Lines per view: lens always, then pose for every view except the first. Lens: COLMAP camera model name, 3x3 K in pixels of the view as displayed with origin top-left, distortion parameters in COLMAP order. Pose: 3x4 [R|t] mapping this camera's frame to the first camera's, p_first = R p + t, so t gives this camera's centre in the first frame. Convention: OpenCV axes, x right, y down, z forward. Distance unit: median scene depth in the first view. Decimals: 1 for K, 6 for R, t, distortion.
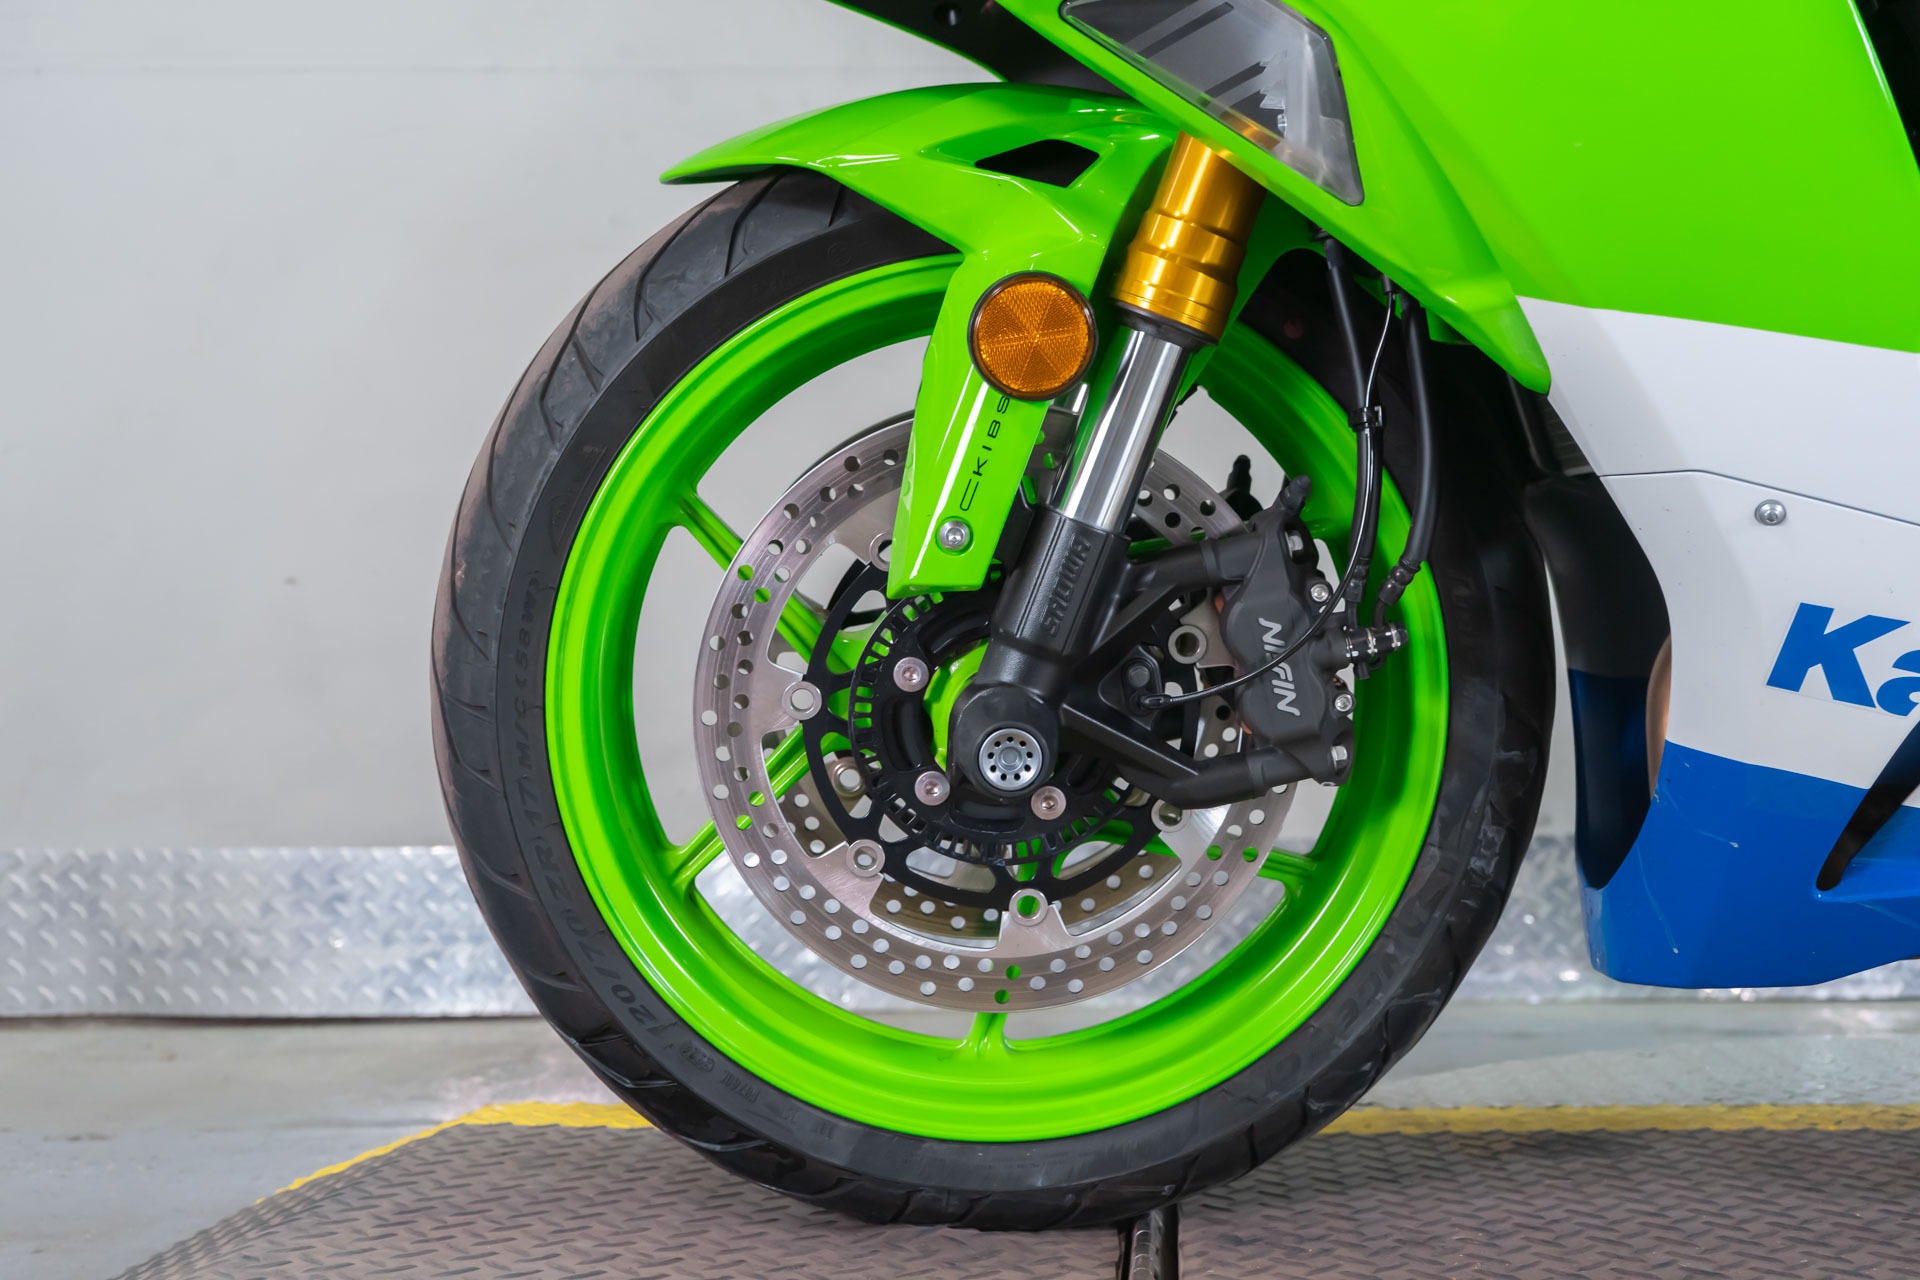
lens RADIAL K [[2112.7, 0, 963.5], [0, 2112.7, 645.7], [0, 0, 1]] dist [0.014585, 0.000000]
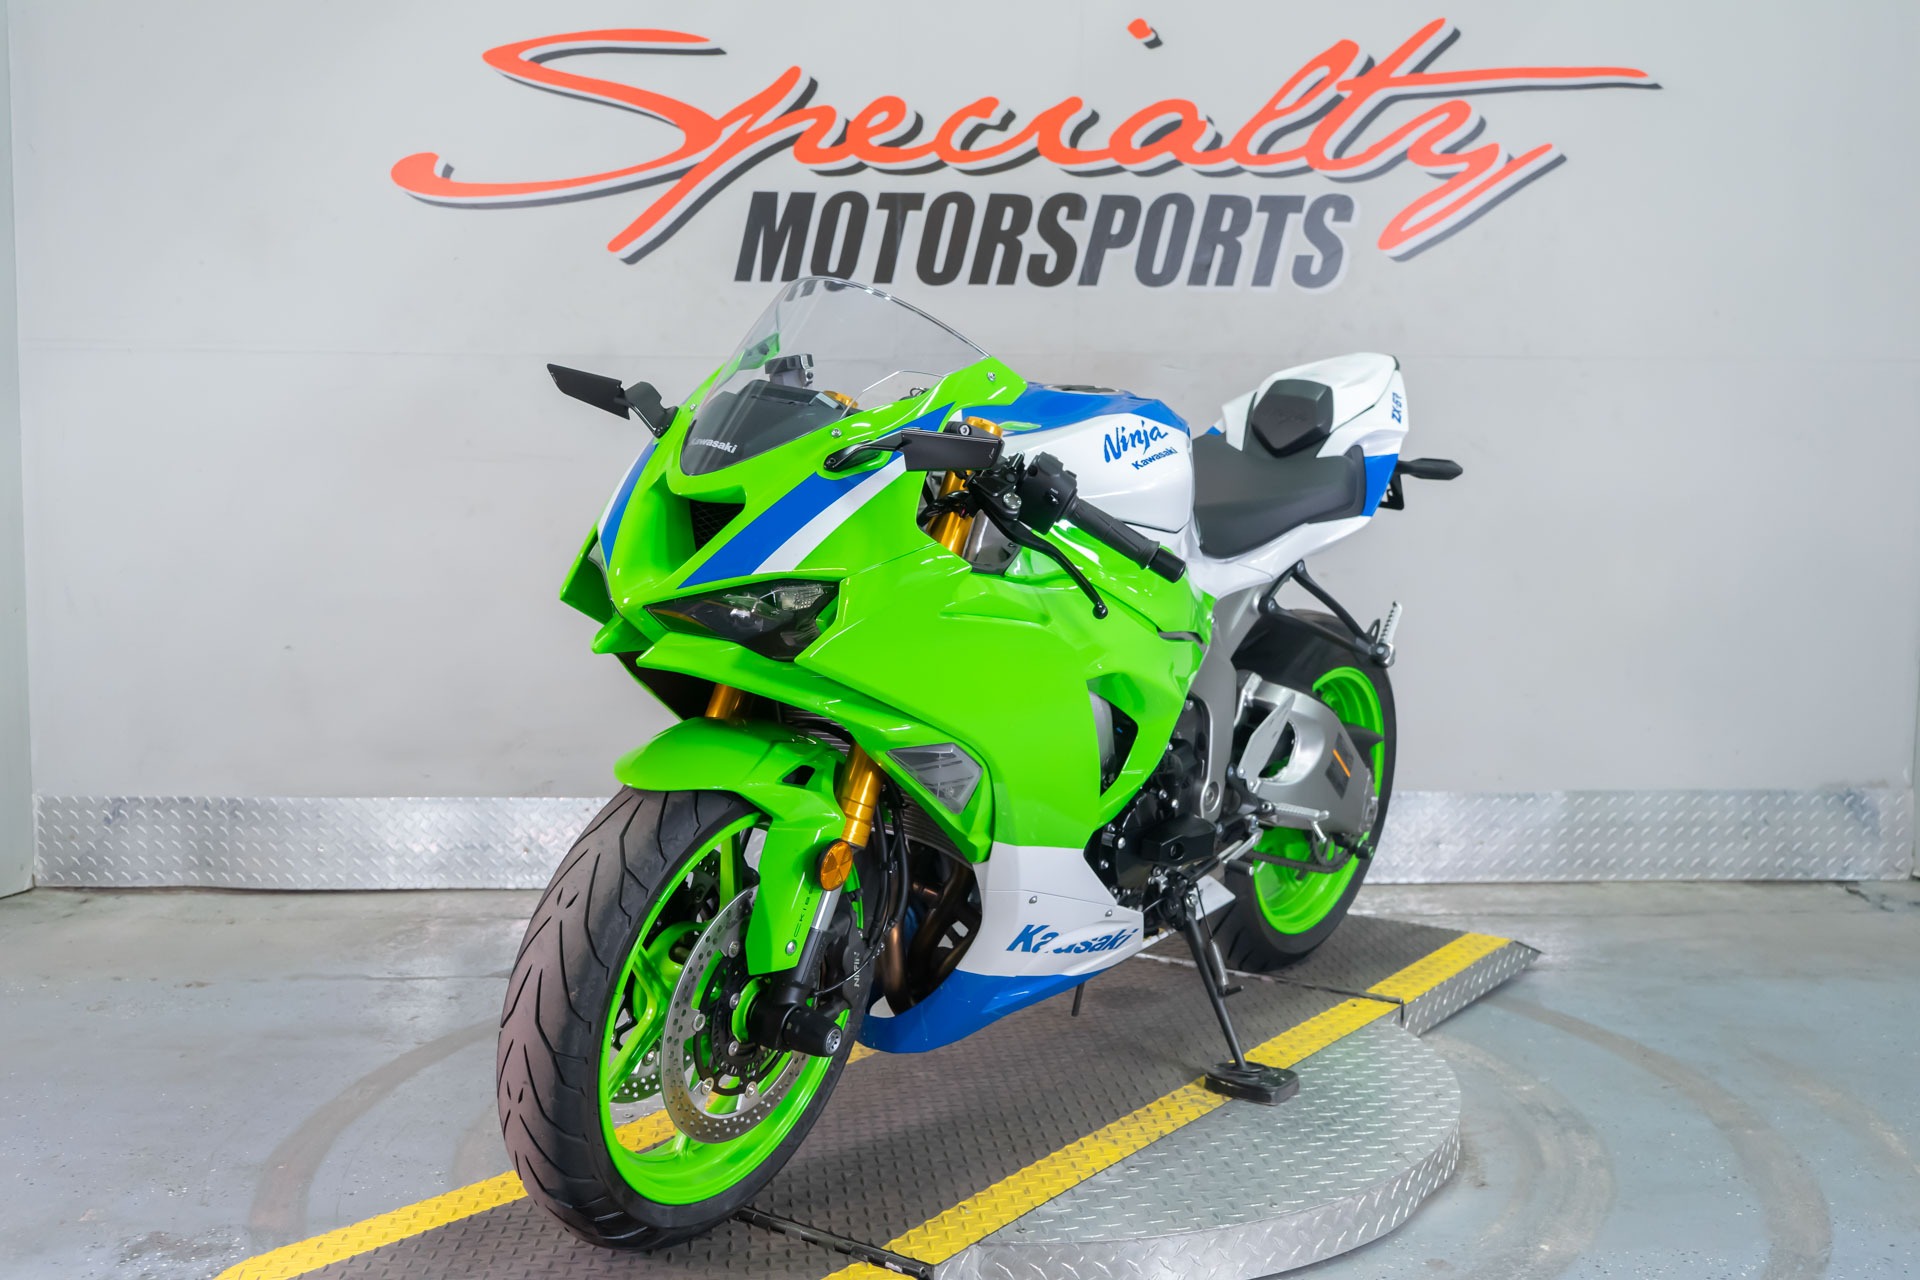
lens RADIAL K [[1919.2, 0, 953.0], [0, 1919.2, 630.0], [0, 0, 1]] dist [0.002781, 0.000000]
pose [[0.999912, 0.007178, 0.011153, 0.221073], [-0.008630, 0.990656, 0.136114, -0.271435], [-0.010072, -0.136198, 0.990630, -0.595787]]
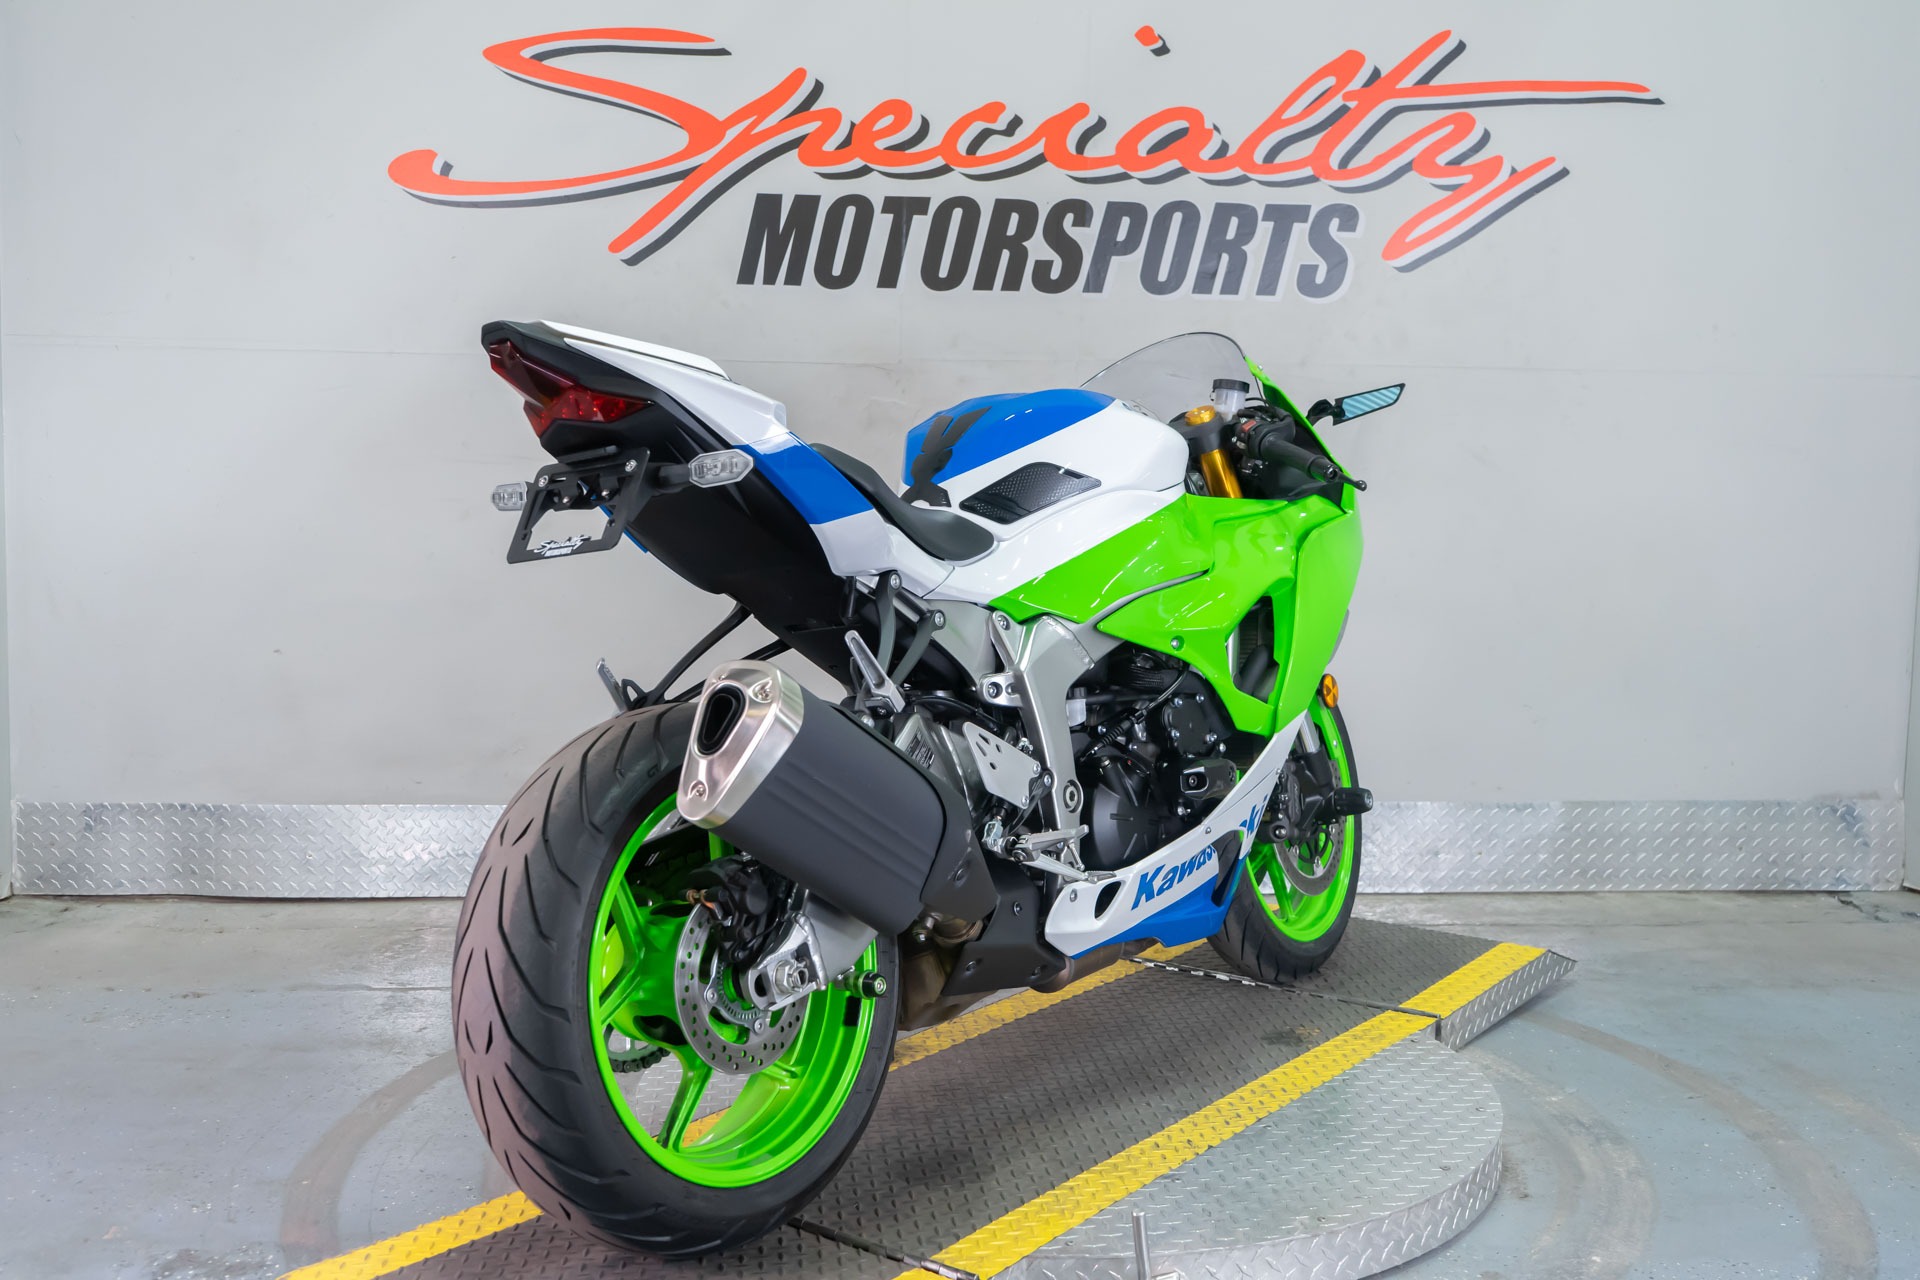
lens RADIAL K [[1919.2, 0, 947.4], [0, 1919.2, 631.4], [0, 0, 1]] dist [0.002781, 0.000000]
pose [[0.998951, 0.013232, 0.043831, 0.162632], [-0.018912, 0.991092, 0.131827, -0.267981], [-0.041696, -0.132518, 0.990303, -0.583497]]
